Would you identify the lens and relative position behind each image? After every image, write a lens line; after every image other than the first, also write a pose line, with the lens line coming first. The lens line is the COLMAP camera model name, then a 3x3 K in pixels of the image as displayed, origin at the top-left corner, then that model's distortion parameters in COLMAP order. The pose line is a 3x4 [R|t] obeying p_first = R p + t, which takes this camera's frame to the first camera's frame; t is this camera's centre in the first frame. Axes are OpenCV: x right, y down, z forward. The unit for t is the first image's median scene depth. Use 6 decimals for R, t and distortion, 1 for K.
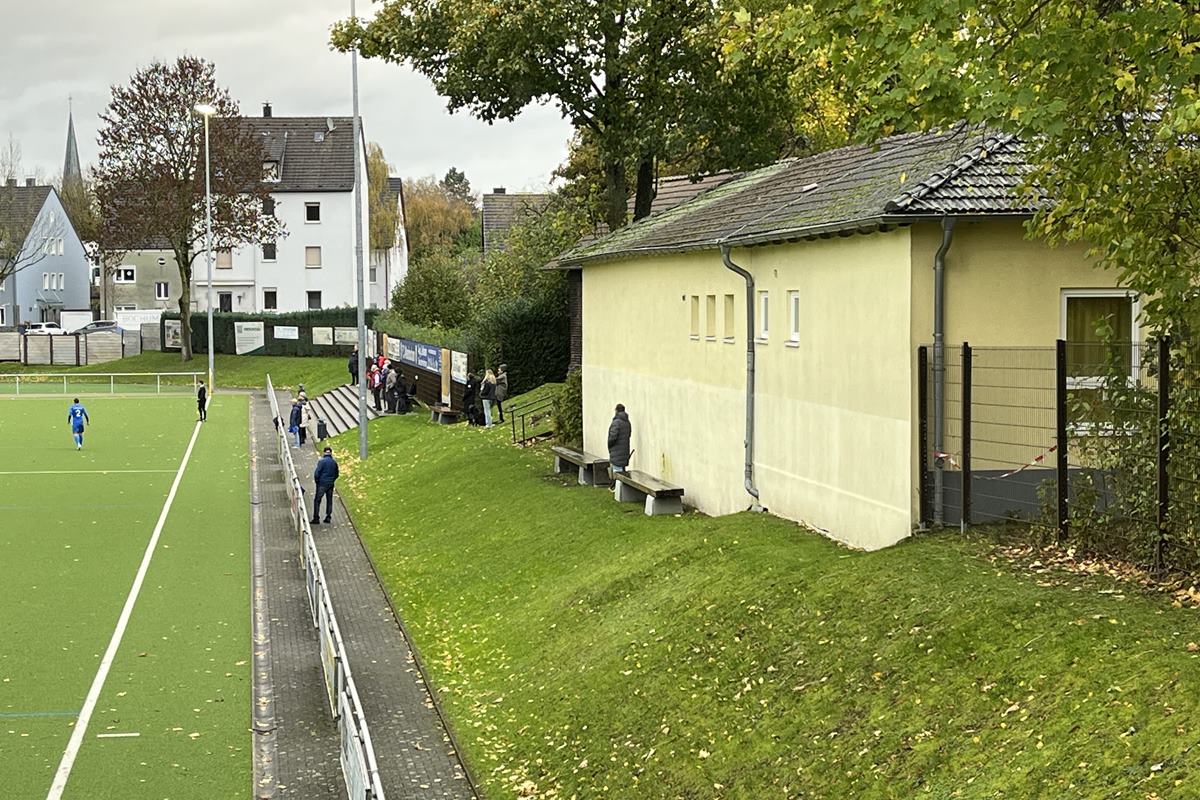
lens RADIAL K [[2223.1, 0, 600.0], [0, 2223.1, 400.0], [0, 0, 1]] dist [0.299518, -0.001460]
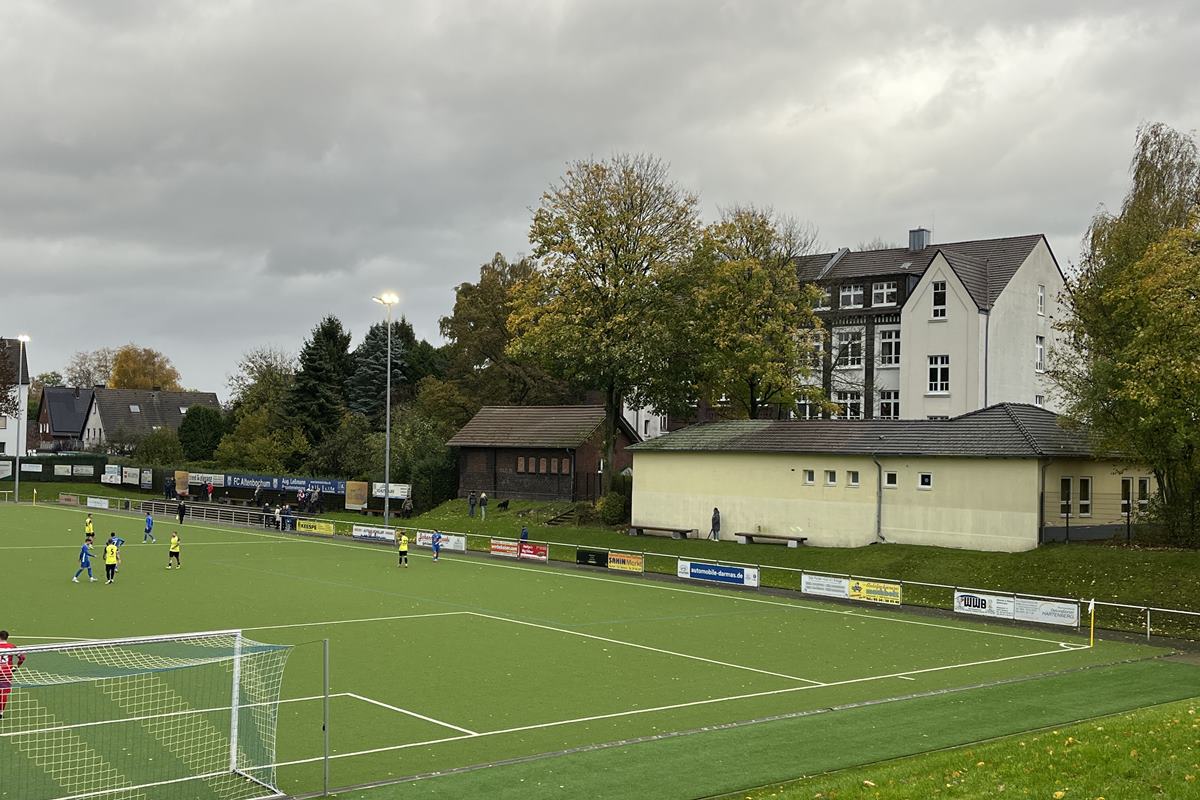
lens RADIAL K [[1288.2, 0, 600.0], [0, 1288.2, 400.0], [0, 0, 1]] dist [0.089633, -0.012203]
pose [[0.856723, 0.045446, 0.513770, -0.507436], [-0.002528, 0.996469, -0.083929, 0.001840], [-0.515770, 0.070605, 0.853813, -0.138367]]
